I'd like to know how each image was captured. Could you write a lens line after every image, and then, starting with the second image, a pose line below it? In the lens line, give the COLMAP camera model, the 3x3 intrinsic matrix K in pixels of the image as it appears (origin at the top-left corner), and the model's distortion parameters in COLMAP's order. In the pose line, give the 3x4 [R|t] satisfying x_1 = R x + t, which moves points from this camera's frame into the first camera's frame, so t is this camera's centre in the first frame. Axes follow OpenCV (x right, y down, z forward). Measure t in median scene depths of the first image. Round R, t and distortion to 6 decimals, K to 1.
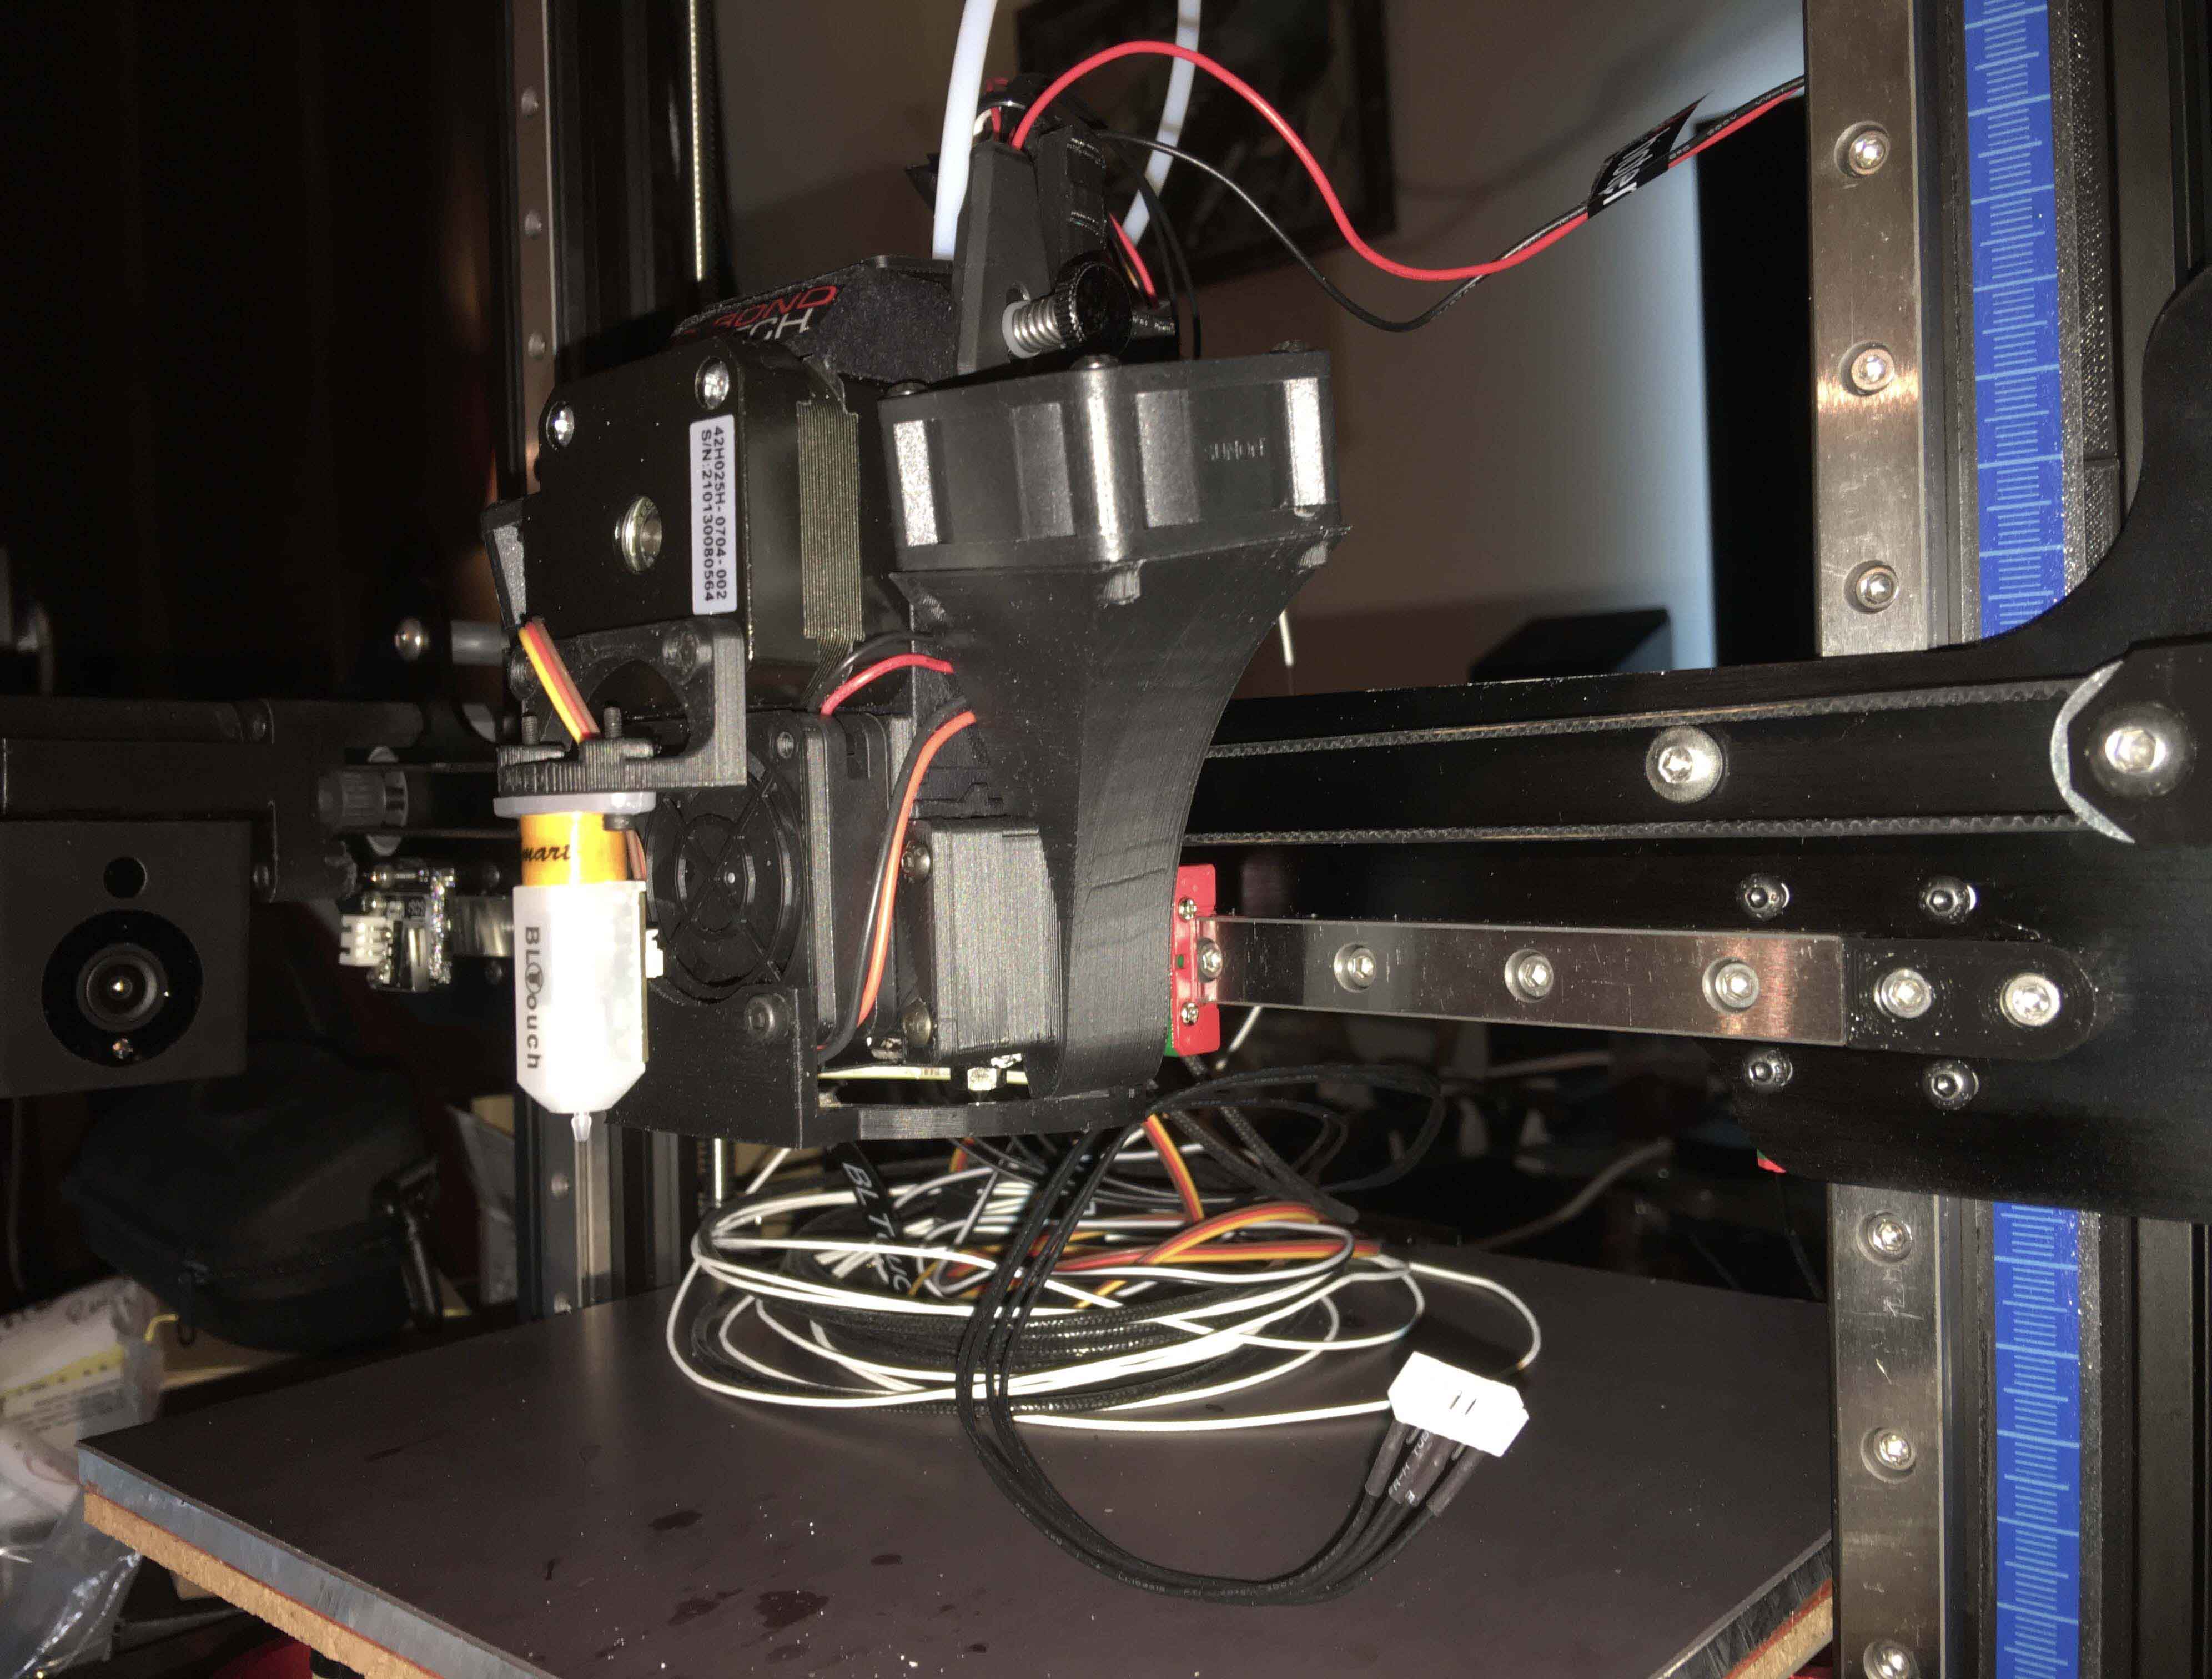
lens RADIAL K [[1836.9, 0, 1101.0], [0, 1836.9, 859.9], [0, 0, 1]] dist [-0.000676, -0.003967]
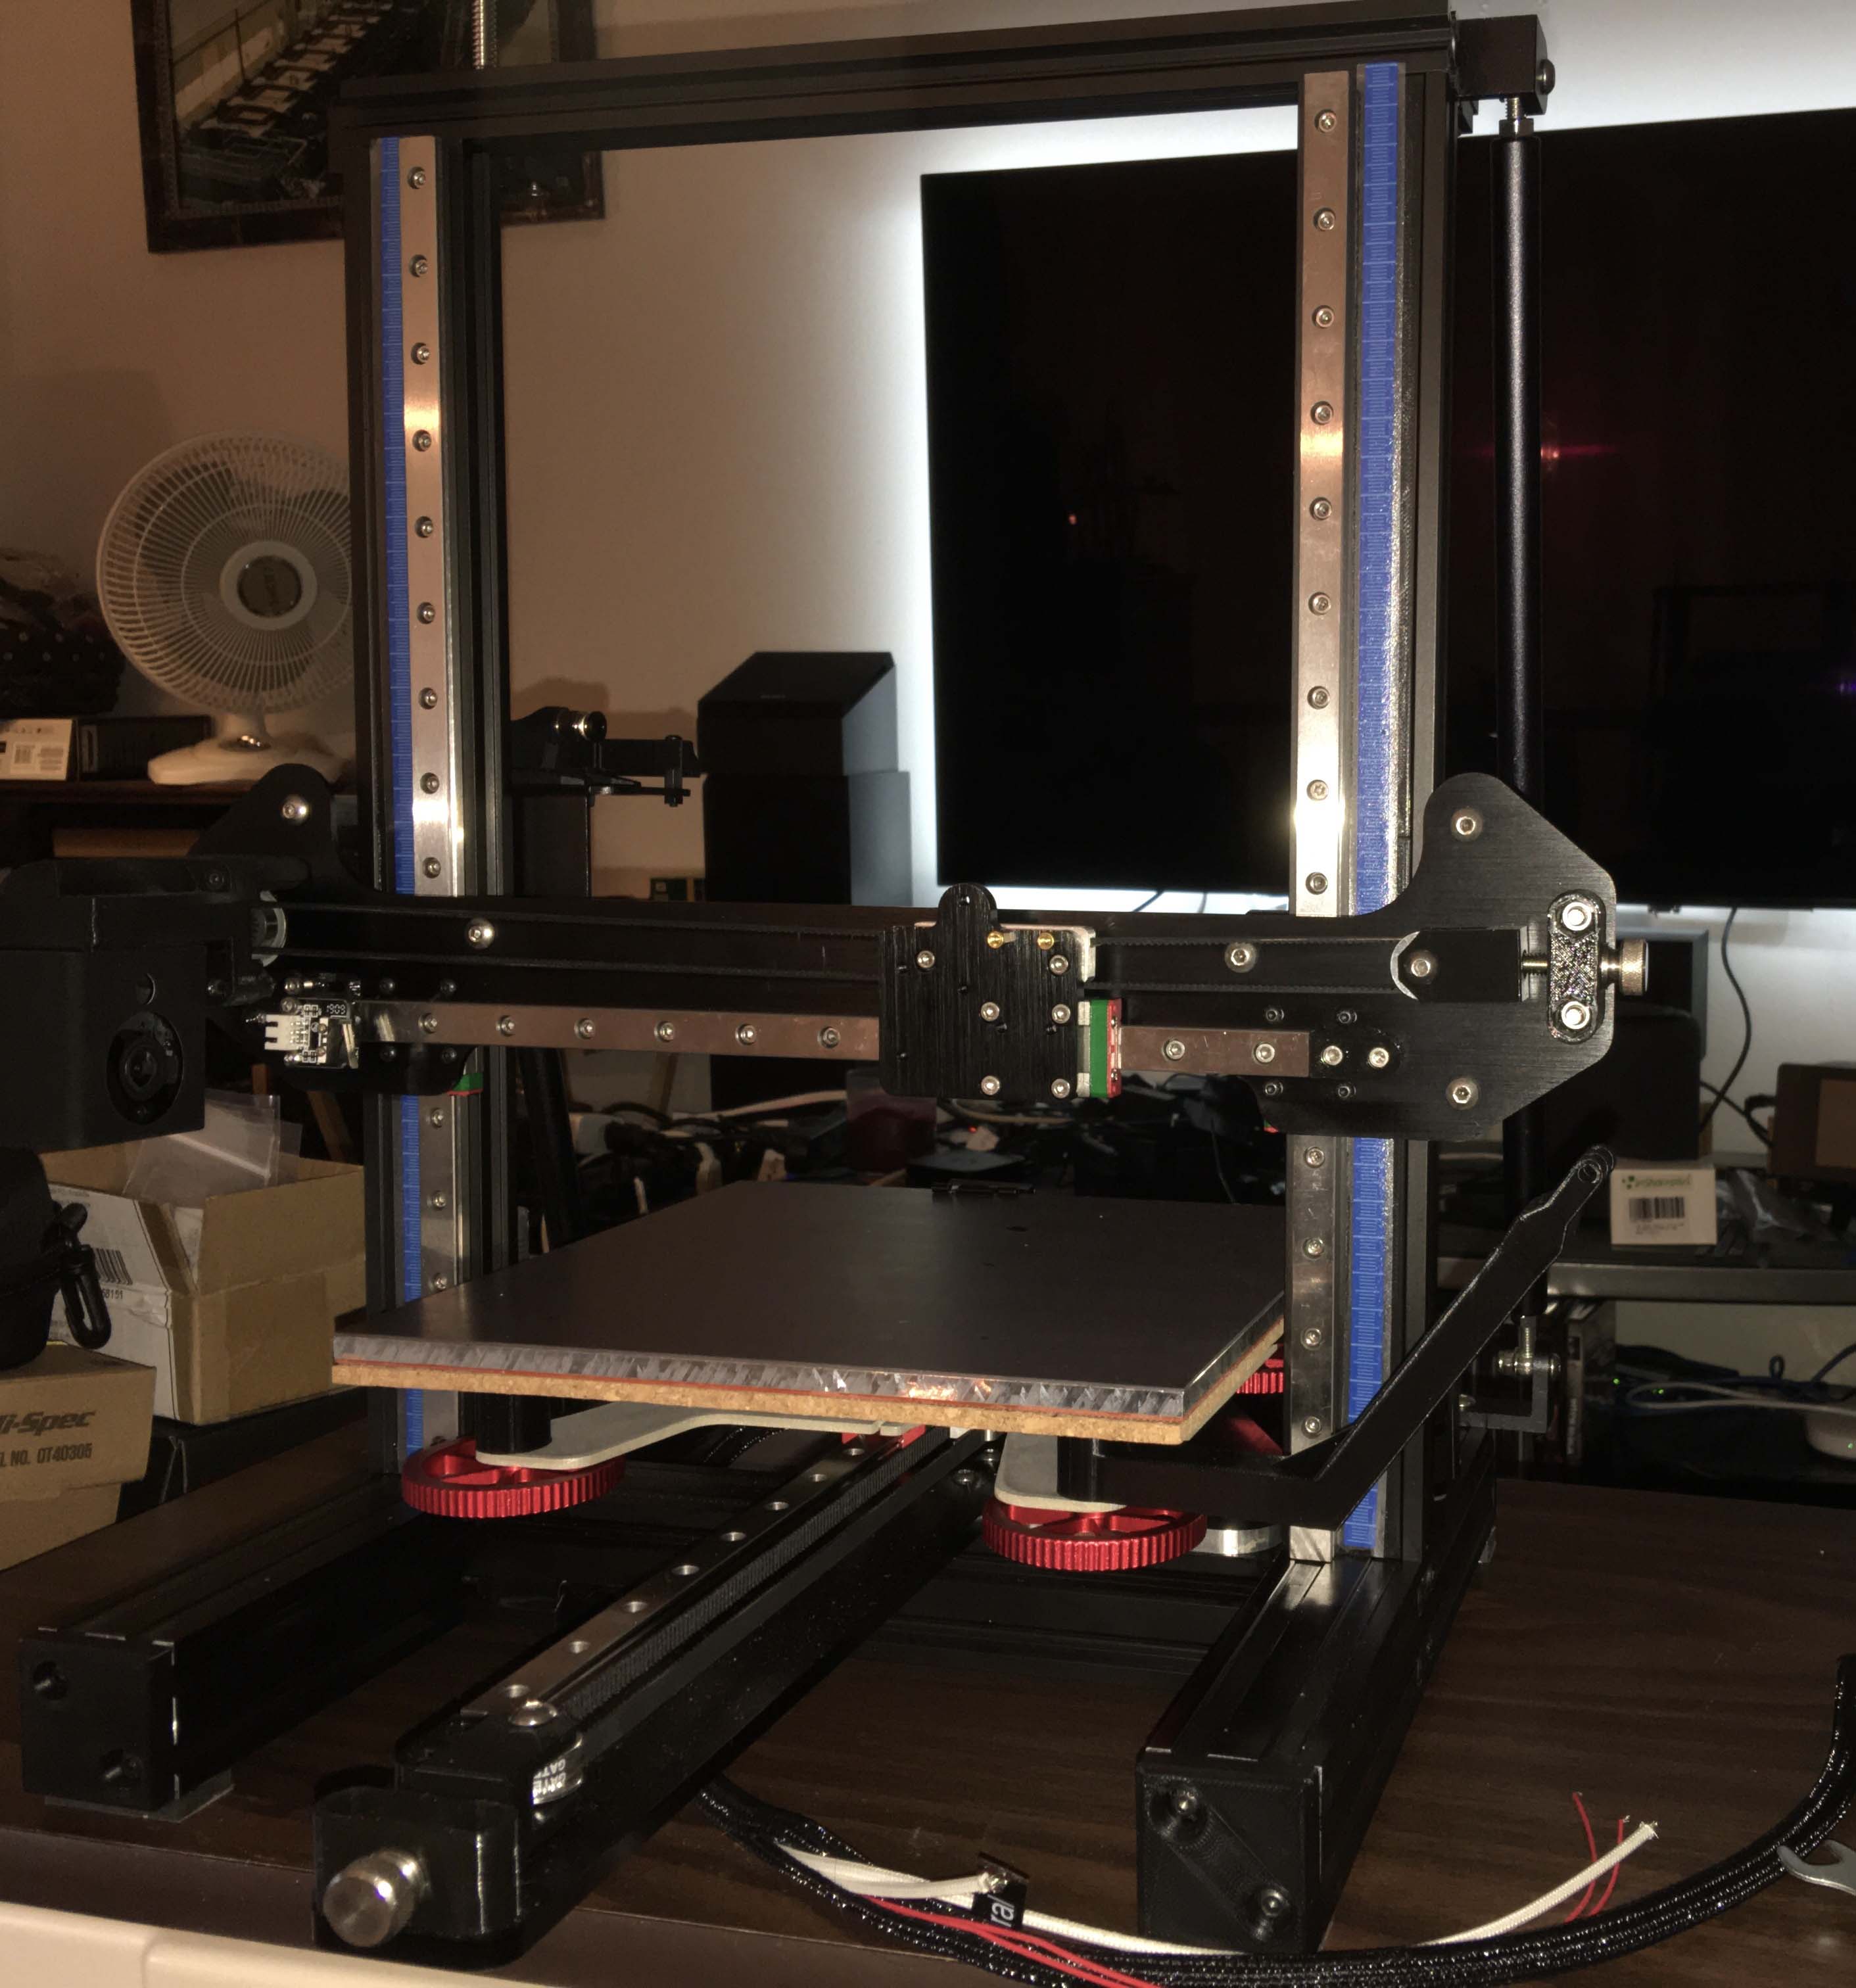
lens RADIAL K [[2836.7, 0, 929.6], [0, 2836.7, 991.1], [0, 0, 1]] dist [-0.008739, 0.000000]
pose [[0.911849, -0.016355, 0.410200, -1.515072], [-0.010437, 0.997960, 0.062990, -0.232295], [-0.410394, -0.061718, 0.909818, -2.101494]]
